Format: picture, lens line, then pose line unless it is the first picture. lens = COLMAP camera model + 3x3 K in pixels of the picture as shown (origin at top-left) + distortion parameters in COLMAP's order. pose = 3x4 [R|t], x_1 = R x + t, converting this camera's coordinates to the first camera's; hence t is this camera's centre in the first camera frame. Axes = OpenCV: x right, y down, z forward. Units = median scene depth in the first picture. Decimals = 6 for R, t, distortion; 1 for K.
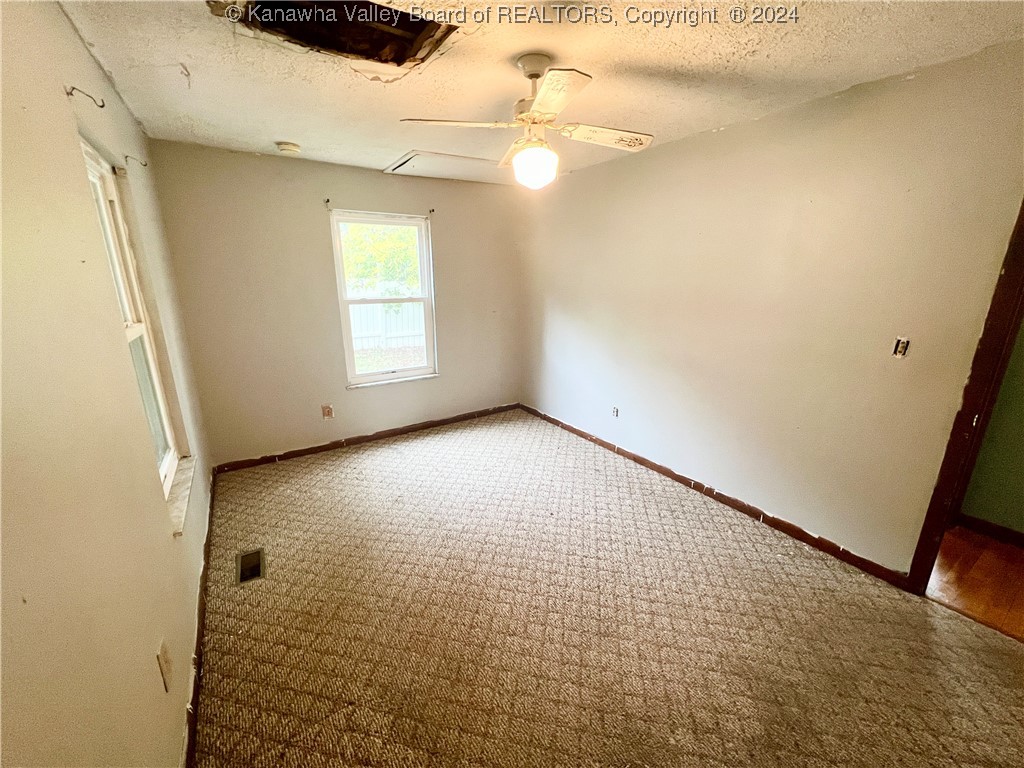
lens RADIAL K [[408.1, 0, 509.4], [0, 408.1, 383.1], [0, 0, 1]] dist [-0.003667, 0.000519]
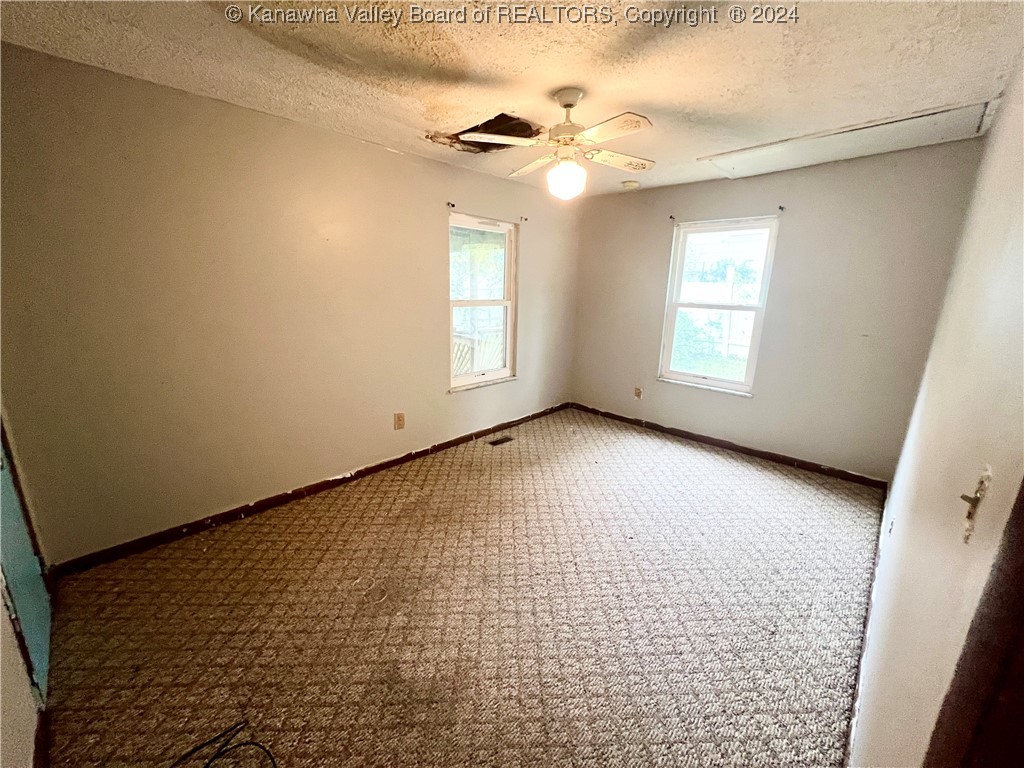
lens RADIAL K [[408.1, 0, 510.4], [0, 408.1, 382.5], [0, 0, 1]] dist [-0.003667, 0.000519]
pose [[0.221334, 0.239430, -0.945349, 0.634691], [-0.270489, 0.946429, 0.176374, -0.073483], [0.936935, 0.216669, 0.274241, 0.327036]]
